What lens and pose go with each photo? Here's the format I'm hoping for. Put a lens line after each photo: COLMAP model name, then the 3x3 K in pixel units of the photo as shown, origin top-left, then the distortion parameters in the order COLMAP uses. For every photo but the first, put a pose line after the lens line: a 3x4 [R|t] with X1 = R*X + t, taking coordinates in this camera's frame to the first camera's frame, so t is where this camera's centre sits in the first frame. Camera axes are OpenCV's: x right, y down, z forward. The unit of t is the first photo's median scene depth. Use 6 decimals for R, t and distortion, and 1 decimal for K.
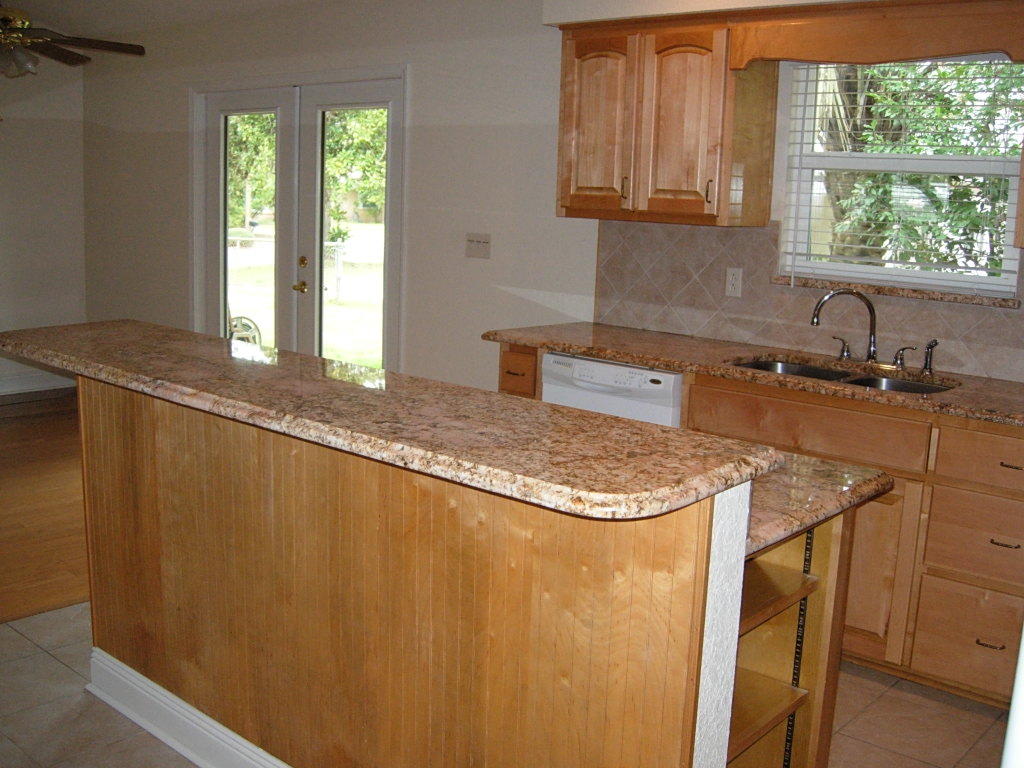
lens RADIAL K [[1087.5, 0, 512.0], [0, 1087.5, 384.0], [0, 0, 1]] dist [-0.163263, 0.050996]
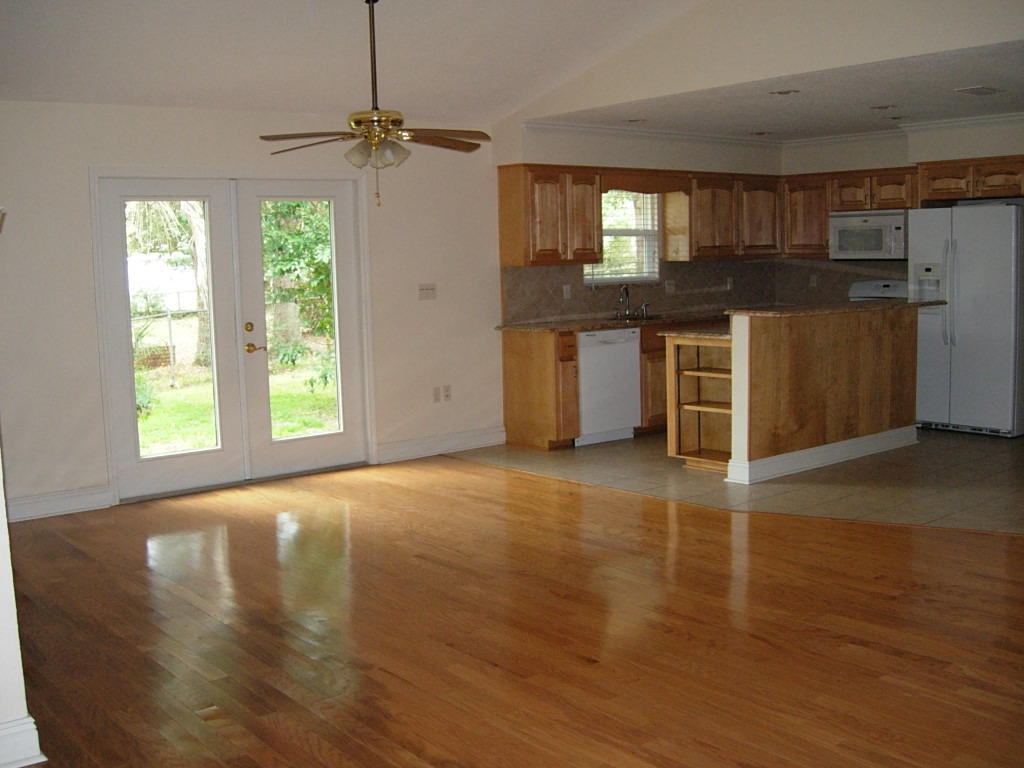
lens RADIAL K [[1087.5, 0, 512.0], [0, 1087.5, 384.0], [0, 0, 1]] dist [-0.163263, 0.050996]
pose [[0.171282, -0.154955, 0.972960, -1.884768], [0.206240, 0.971314, 0.118386, -0.192318], [-0.963394, 0.180386, 0.198326, 0.725707]]
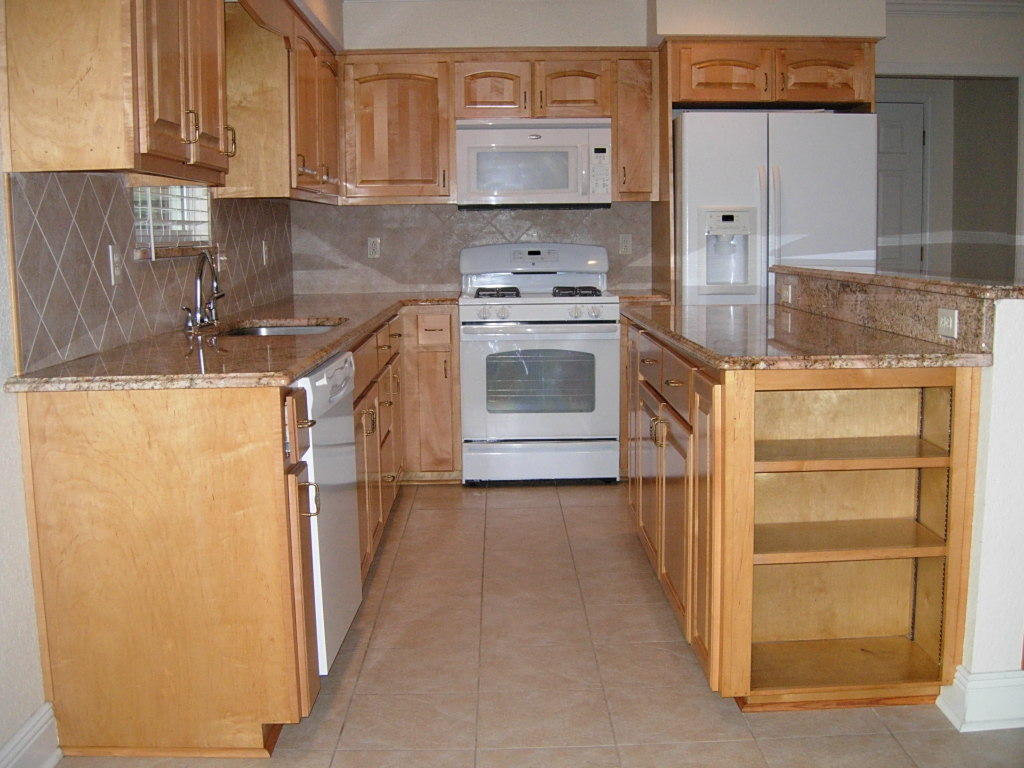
lens RADIAL K [[1087.5, 0, 512.0], [0, 1087.5, 384.0], [0, 0, 1]] dist [-0.163263, 0.050996]
pose [[-0.668810, -0.126391, 0.732611, -0.518492], [0.121488, 0.953614, 0.275427, -0.182661], [-0.733439, 0.273212, -0.622432, 1.273374]]
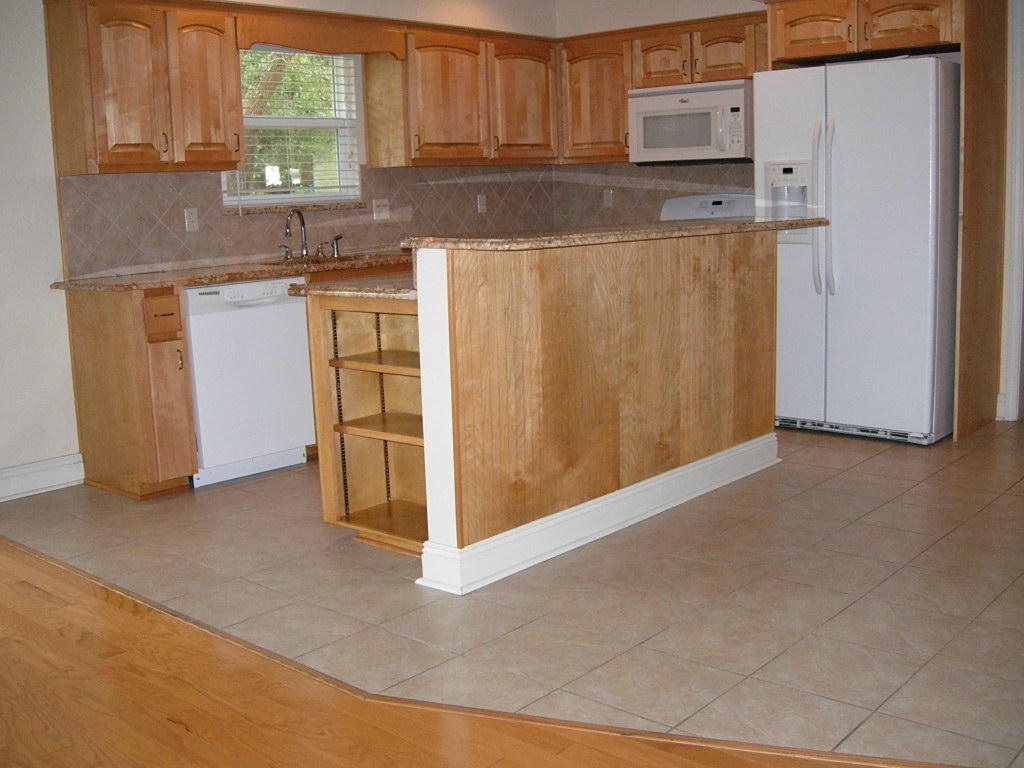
lens RADIAL K [[1087.5, 0, 512.0], [0, 1087.5, 384.0], [0, 0, 1]] dist [-0.163263, 0.050996]
pose [[0.008392, -0.207984, 0.978096, -1.034724], [0.211343, 0.956404, 0.201558, -0.084262], [-0.977376, 0.205022, 0.051982, 0.623265]]
